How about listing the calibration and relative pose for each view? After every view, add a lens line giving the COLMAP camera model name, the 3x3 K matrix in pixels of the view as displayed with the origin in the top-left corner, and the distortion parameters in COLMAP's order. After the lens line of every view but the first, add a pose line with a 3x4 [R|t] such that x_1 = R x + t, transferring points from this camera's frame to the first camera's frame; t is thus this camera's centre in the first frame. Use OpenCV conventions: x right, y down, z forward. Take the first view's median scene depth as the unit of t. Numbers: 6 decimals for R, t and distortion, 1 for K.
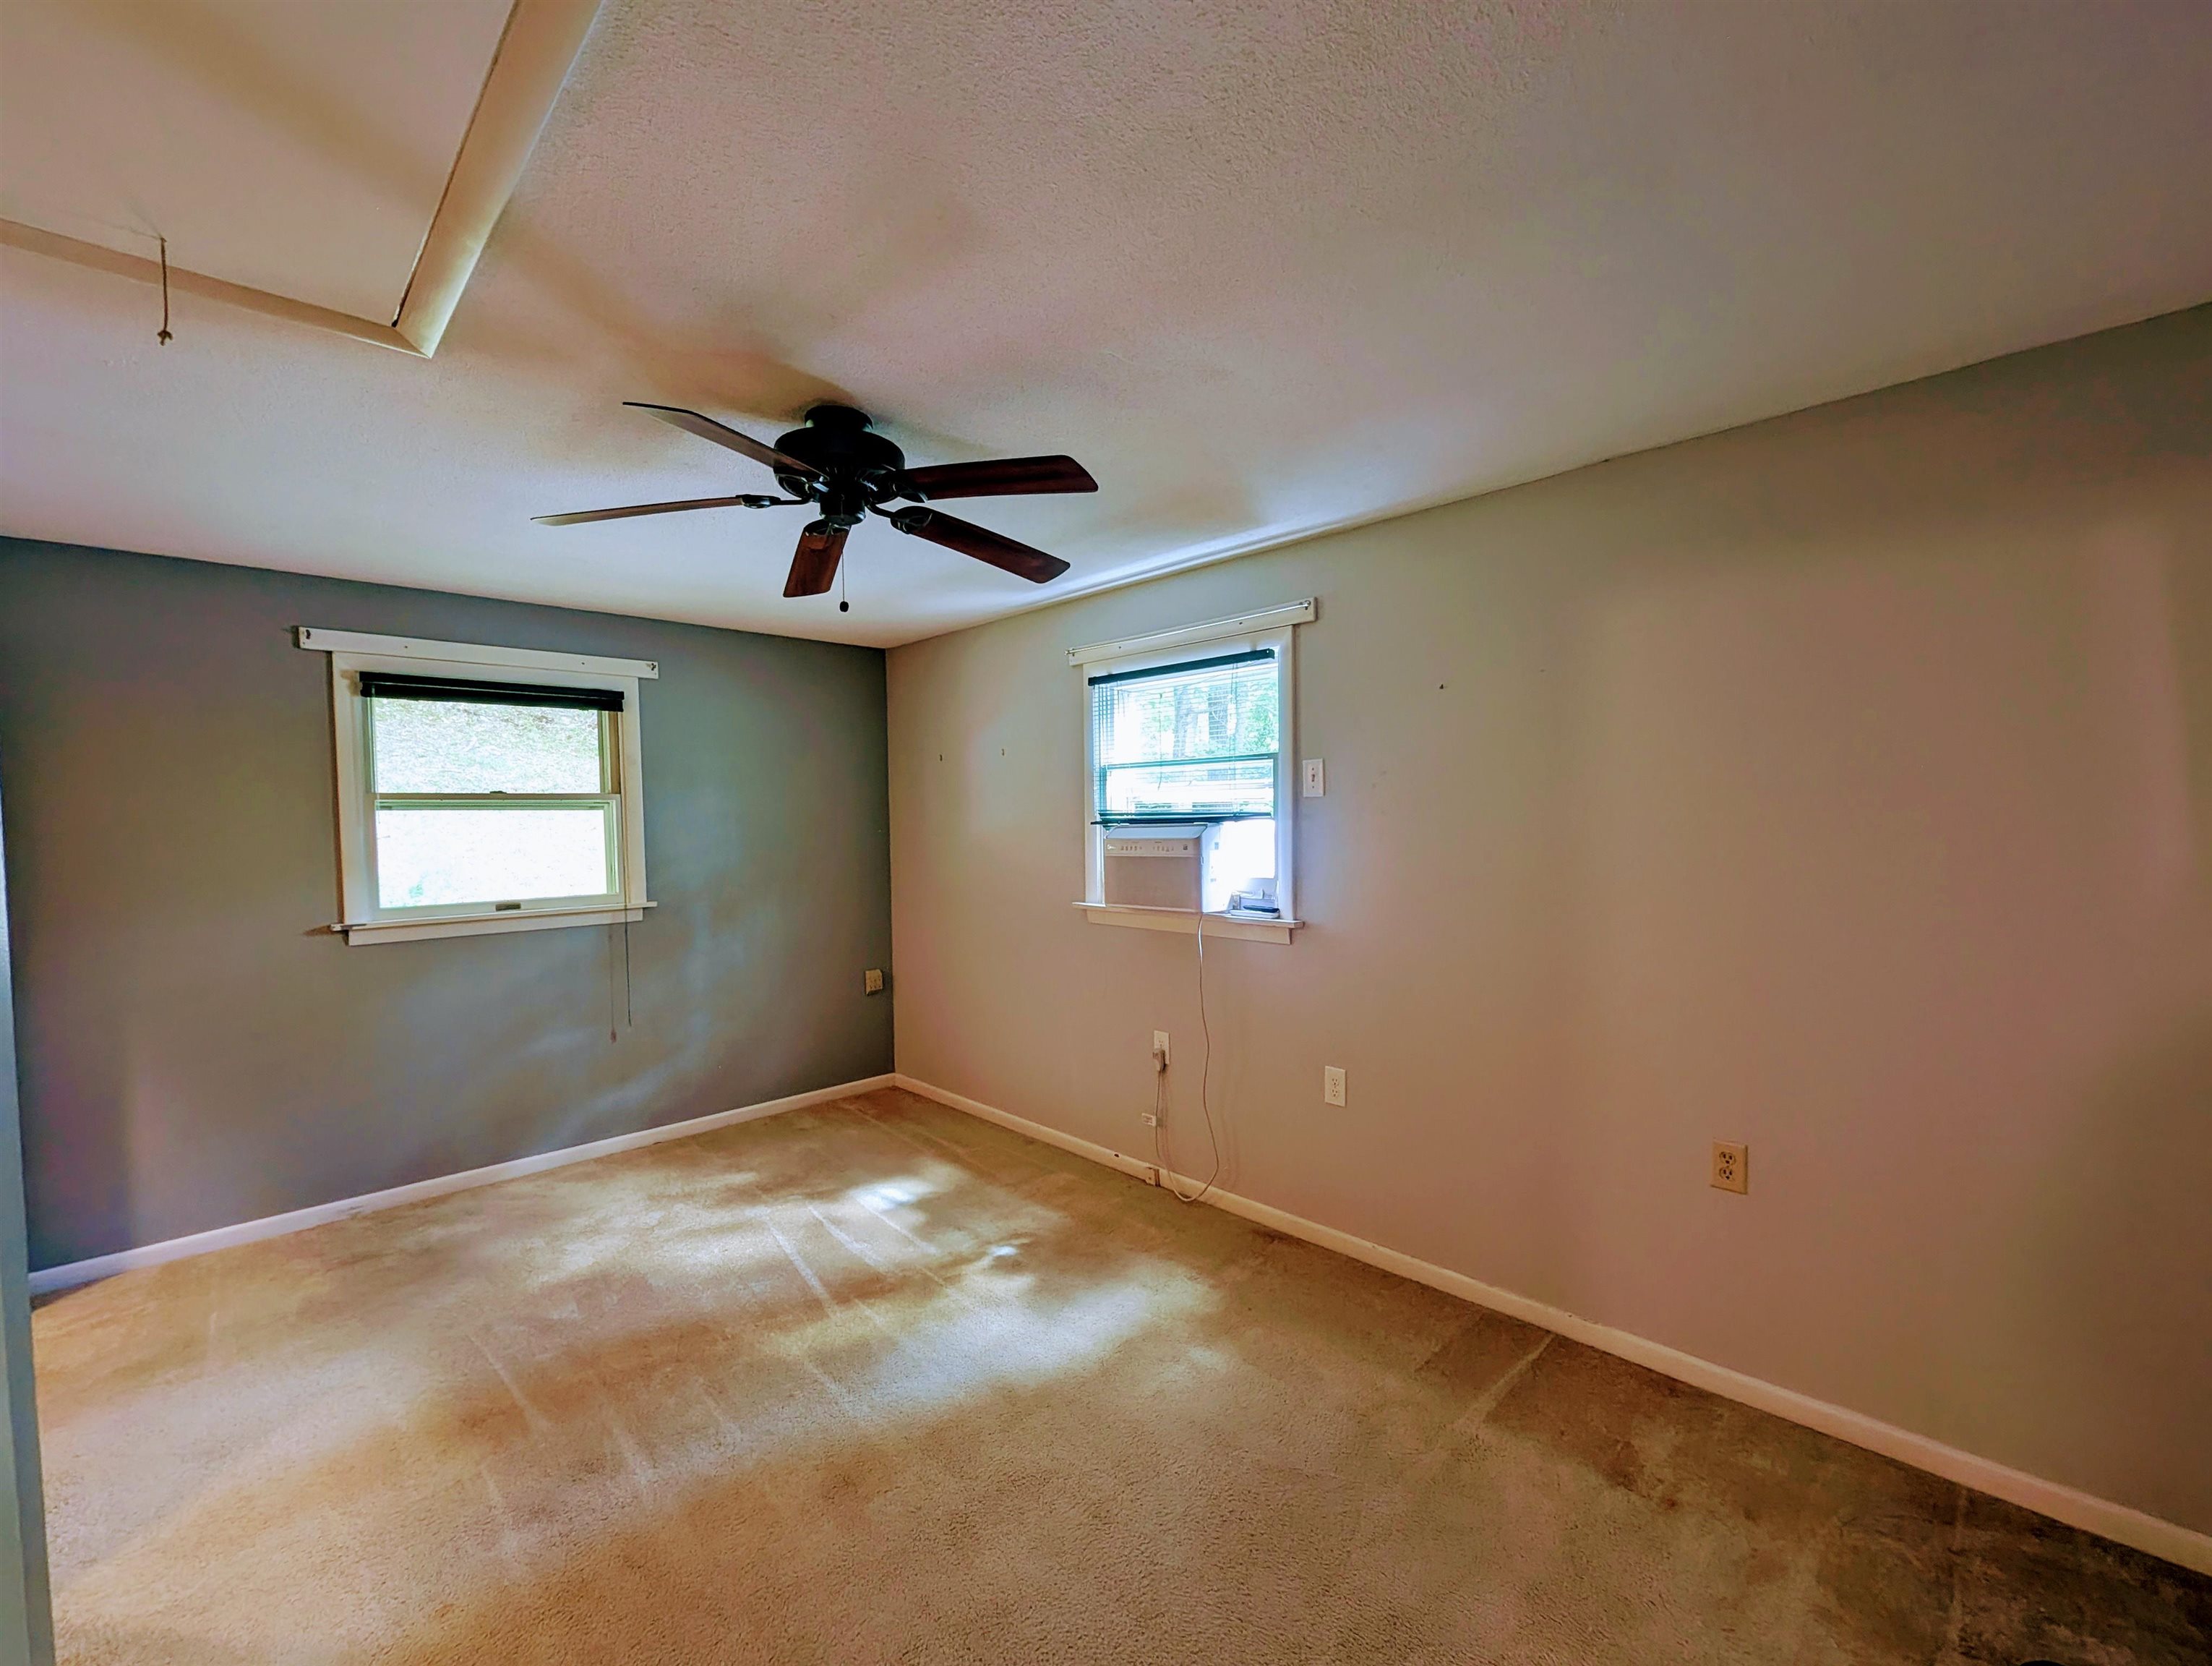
lens RADIAL K [[926.9, 0, 1118.7], [0, 926.9, 848.8], [0, 0, 1]] dist [-0.000616, 0.000658]
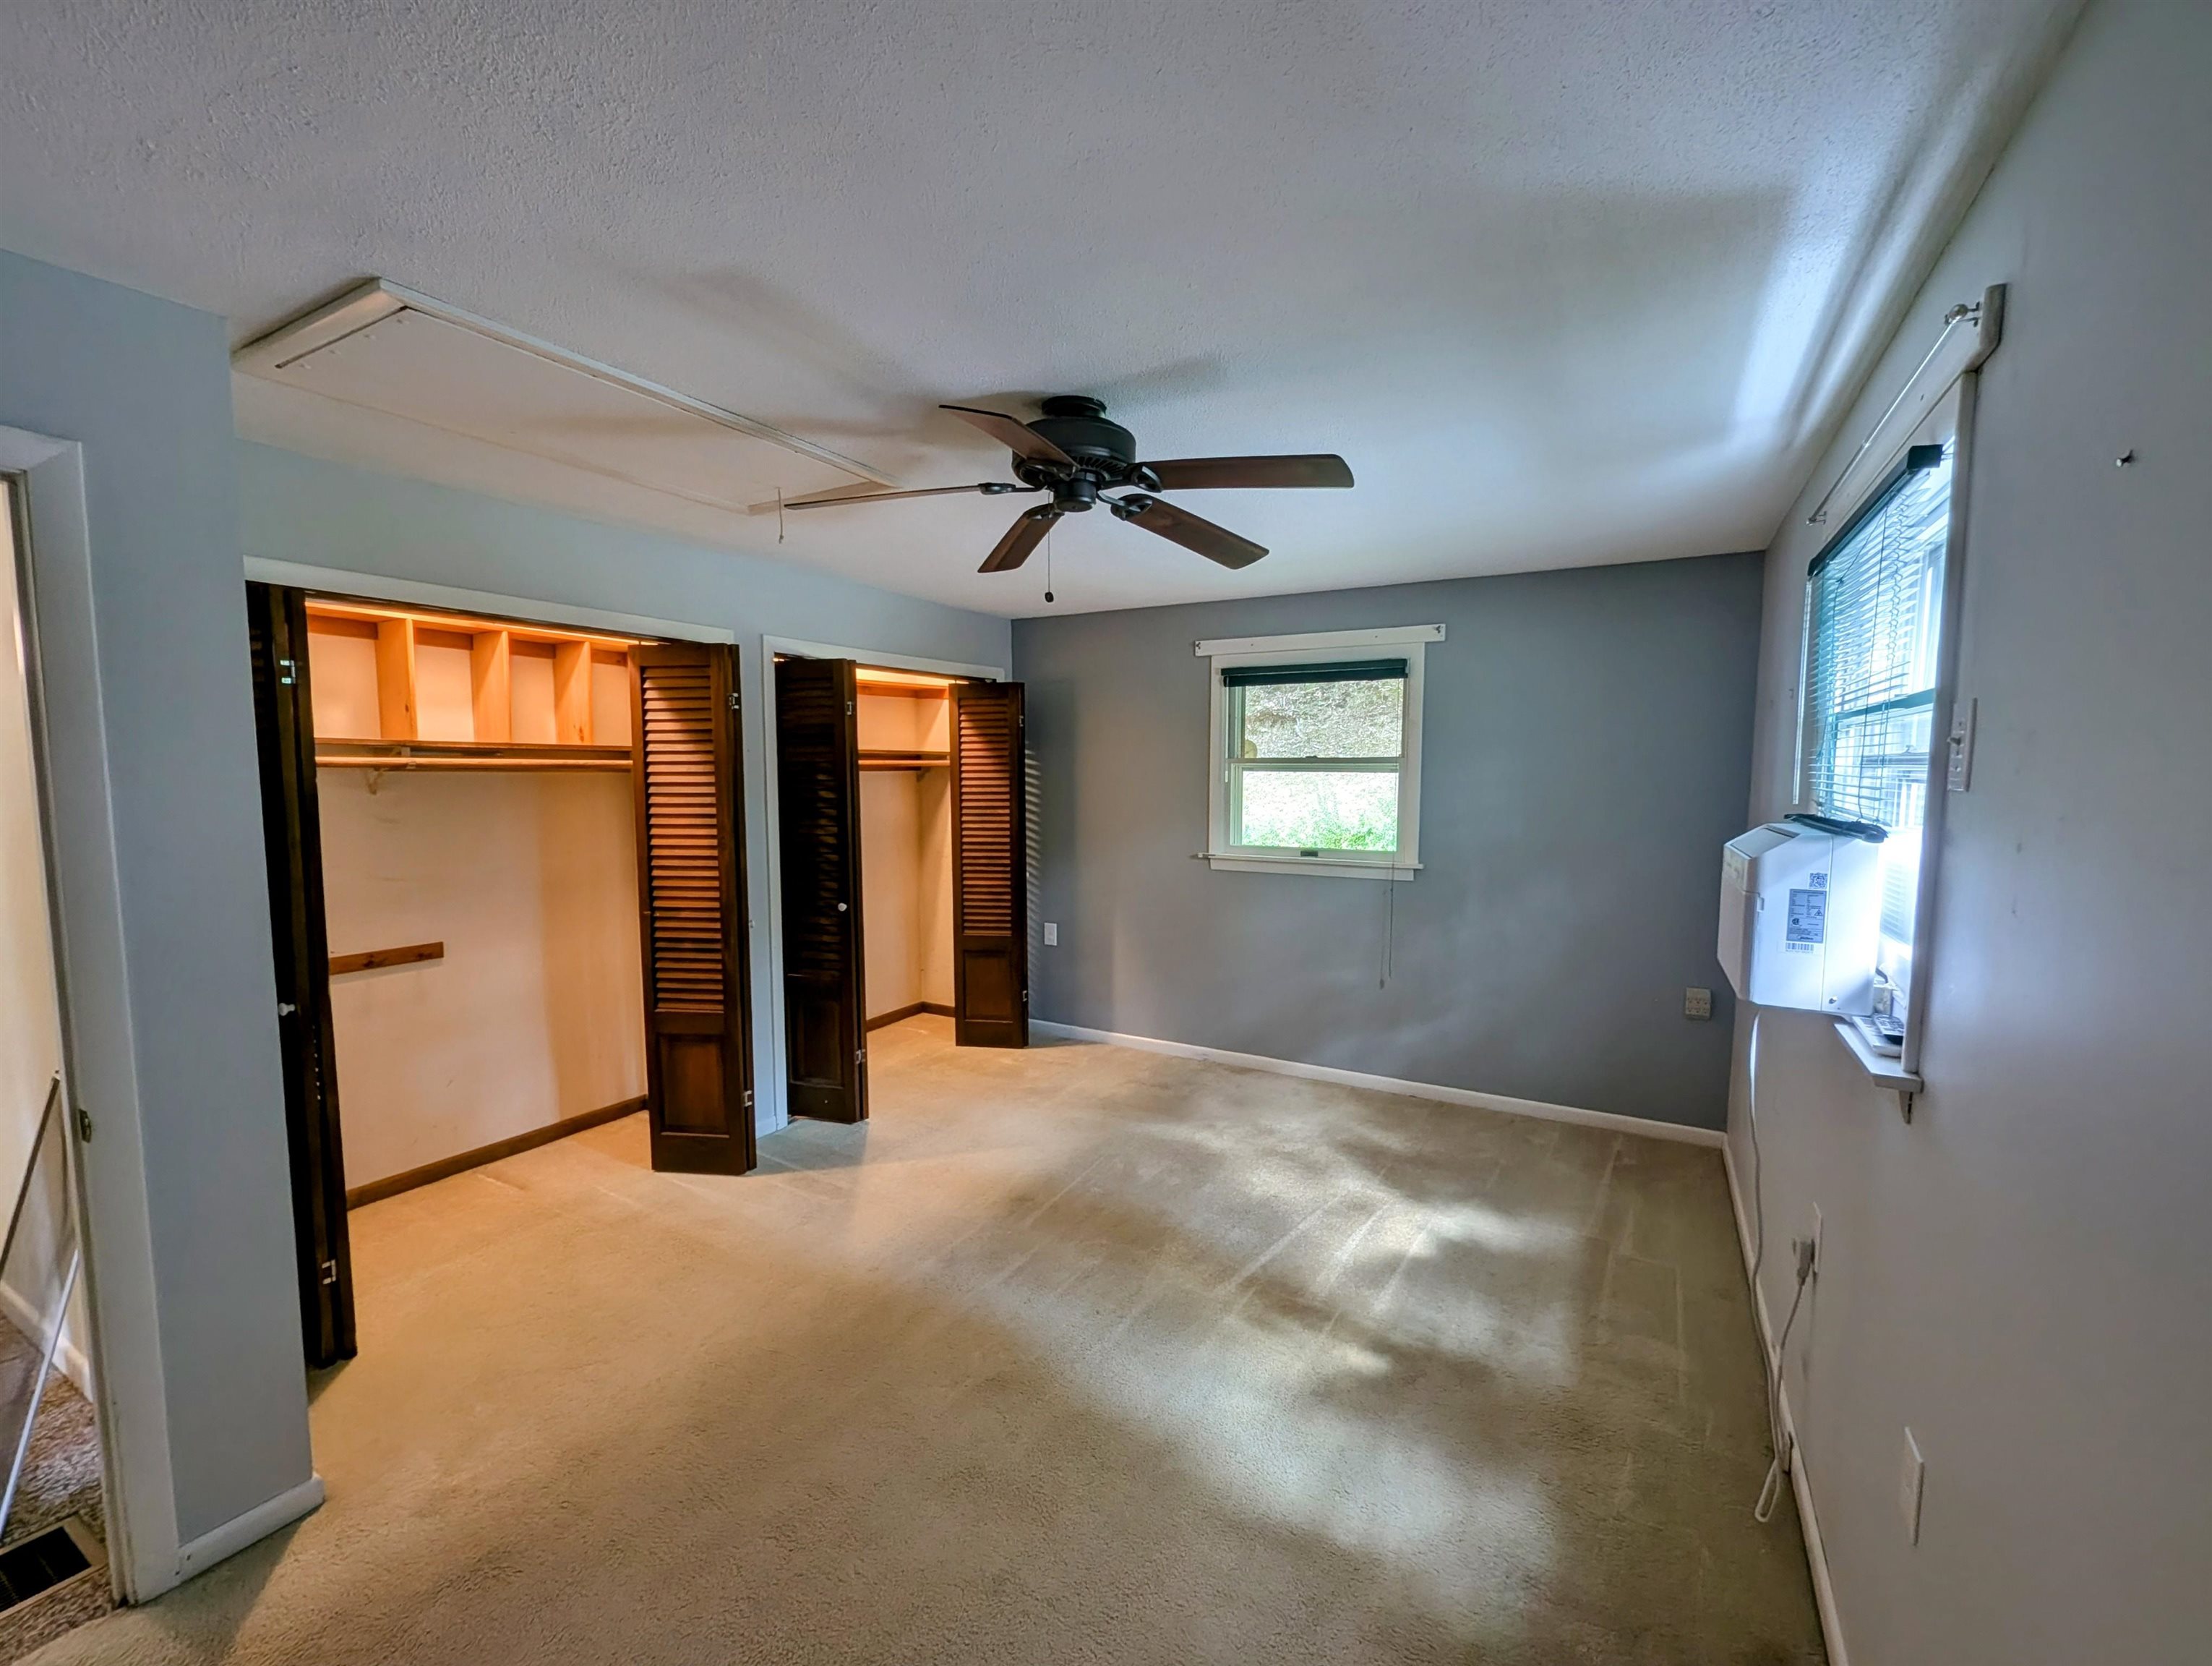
lens RADIAL K [[926.9, 0, 1118.7], [0, 926.9, 848.8], [0, 0, 1]] dist [-0.000616, 0.000658]
pose [[0.277965, 0.100896, -0.955278, 0.433161], [-0.041040, 0.994808, 0.093129, -0.046819], [0.959714, 0.013318, 0.280662, 0.455874]]
